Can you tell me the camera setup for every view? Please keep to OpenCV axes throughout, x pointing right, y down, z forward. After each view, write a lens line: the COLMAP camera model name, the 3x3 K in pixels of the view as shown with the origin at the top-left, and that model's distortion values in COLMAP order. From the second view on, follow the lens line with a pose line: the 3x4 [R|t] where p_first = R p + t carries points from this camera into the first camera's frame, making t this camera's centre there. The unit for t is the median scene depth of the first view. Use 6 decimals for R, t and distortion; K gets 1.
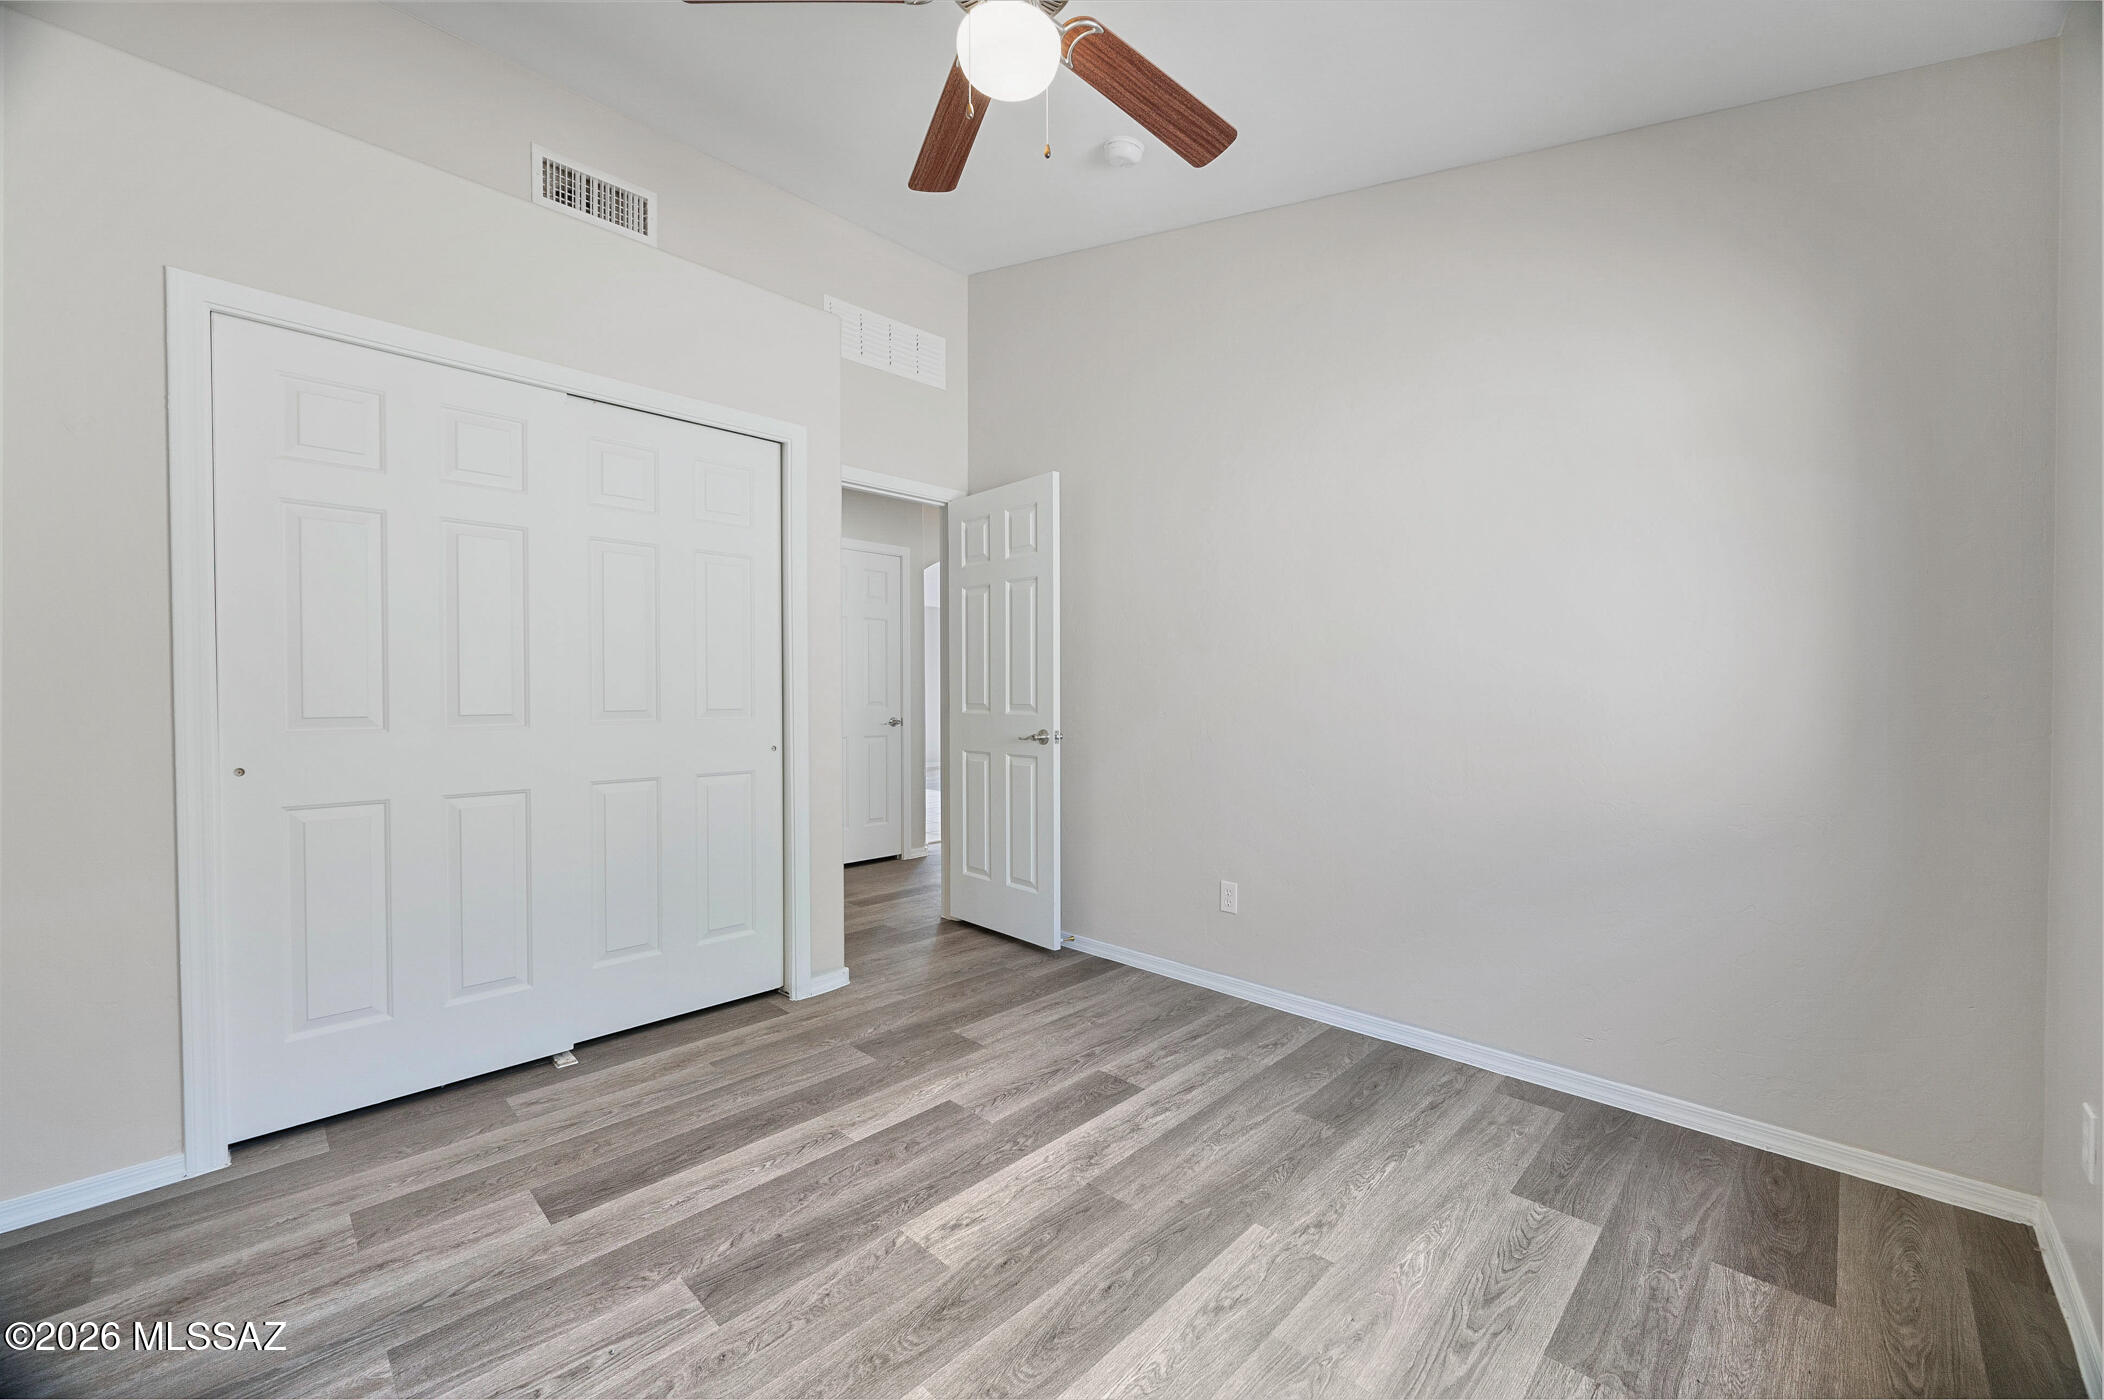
lens RADIAL K [[831.1, 0, 1064.0], [0, 831.1, 706.4], [0, 0, 1]] dist [0.001787, -0.000126]
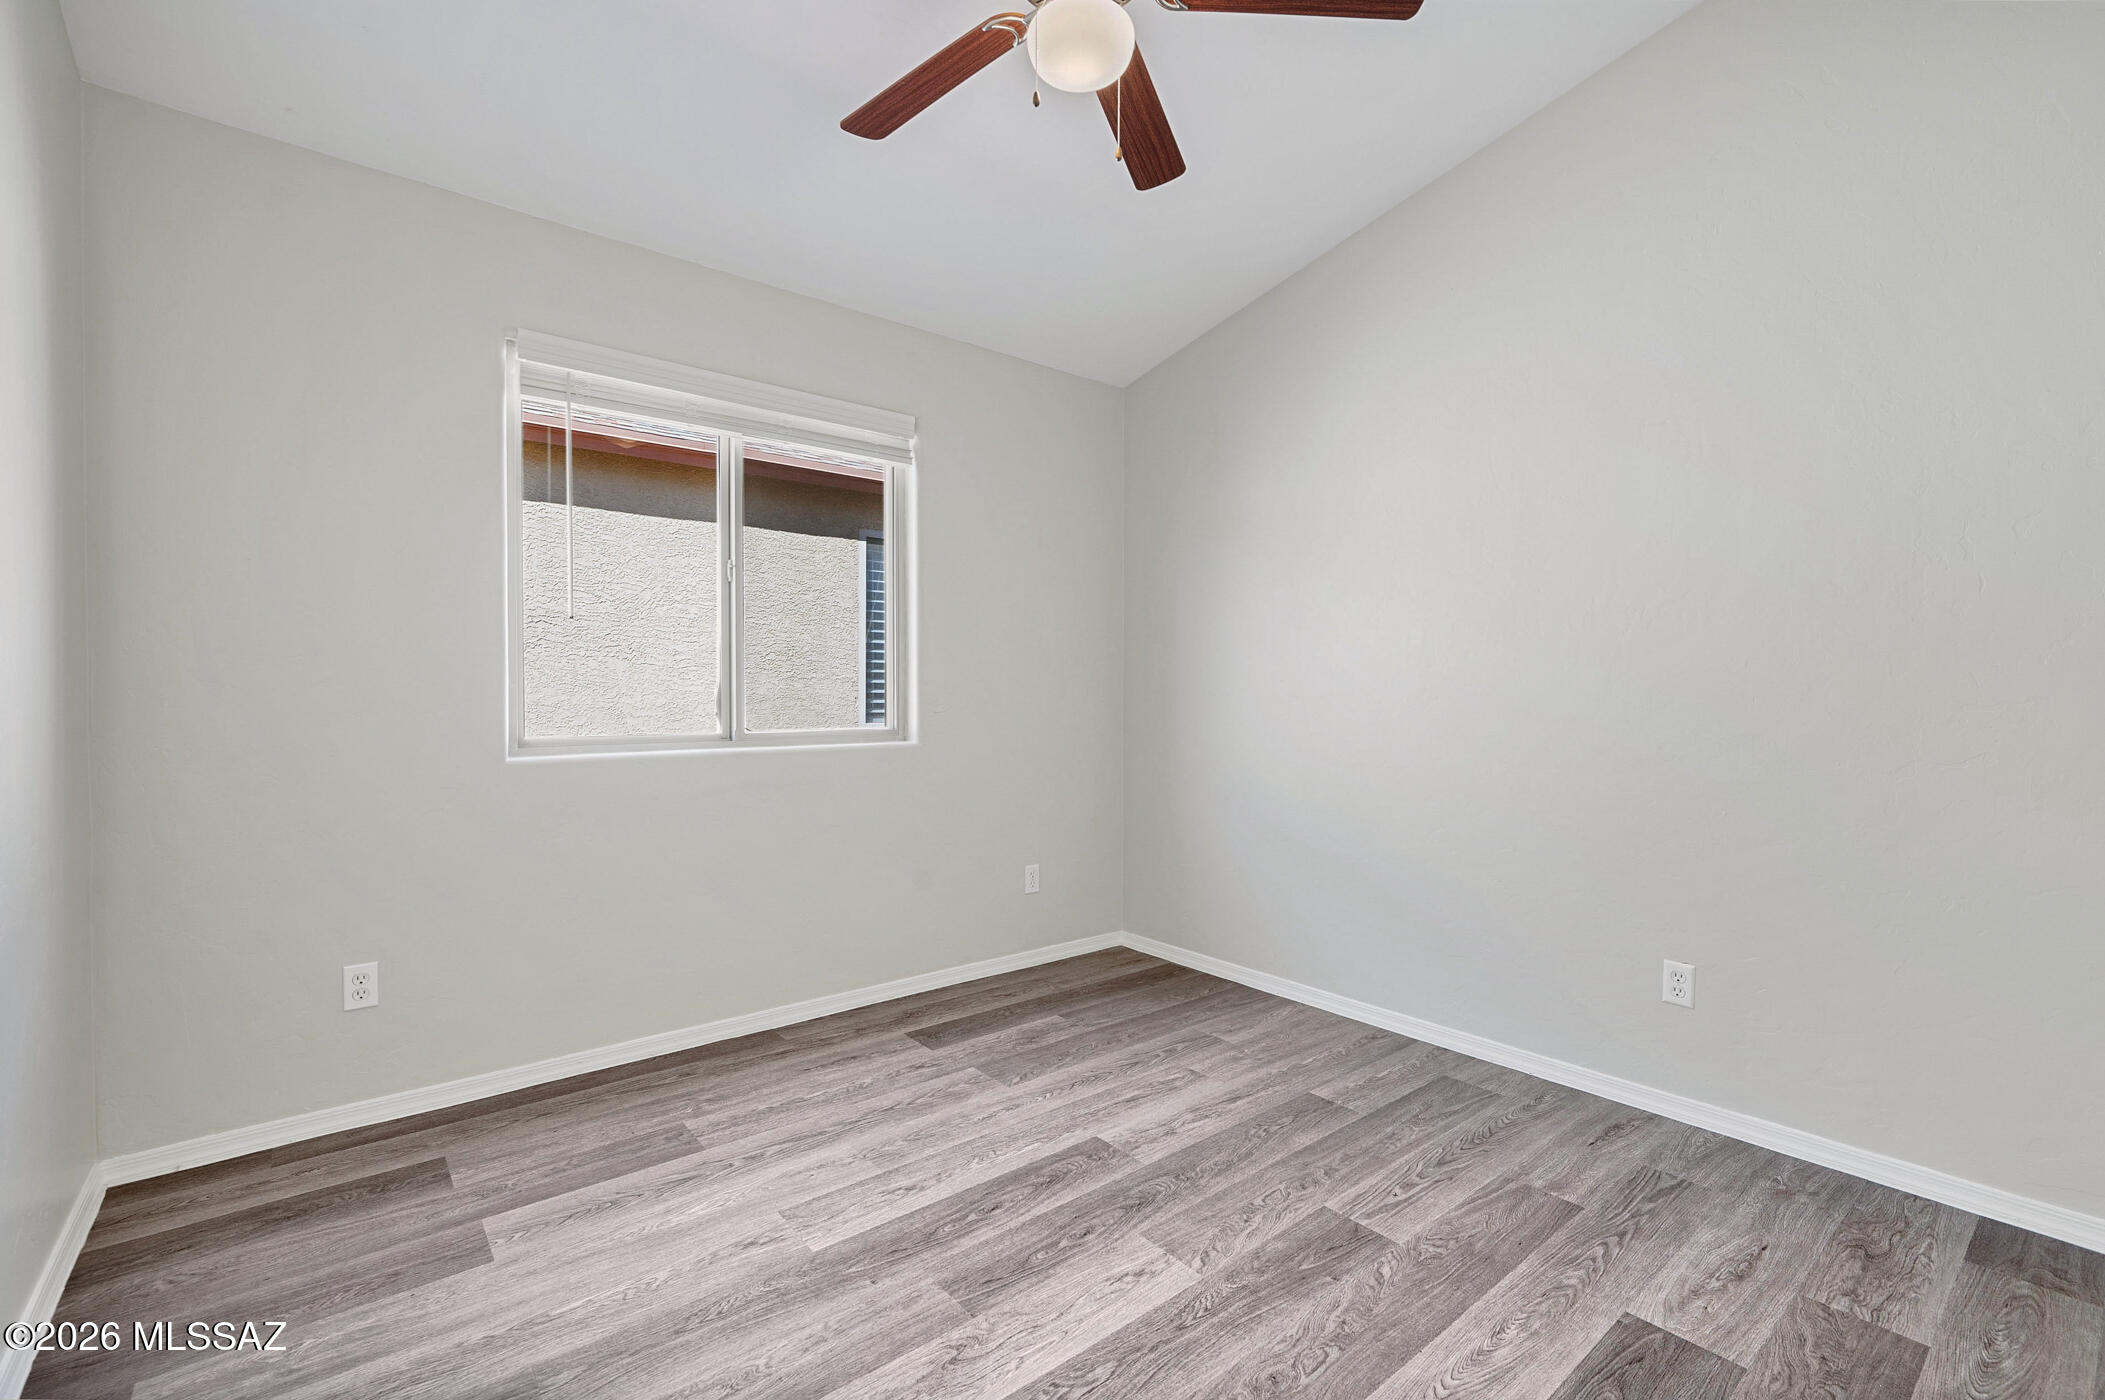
lens RADIAL K [[866.9, 0, 1054.0], [0, 866.9, 708.4], [0, 0, 1]] dist [-0.005264, -0.000246]
pose [[-0.991761, -0.001226, 0.128099, -0.159592], [0.002932, 0.999475, 0.032268, -0.010308], [-0.128071, 0.032378, -0.991236, 1.936446]]
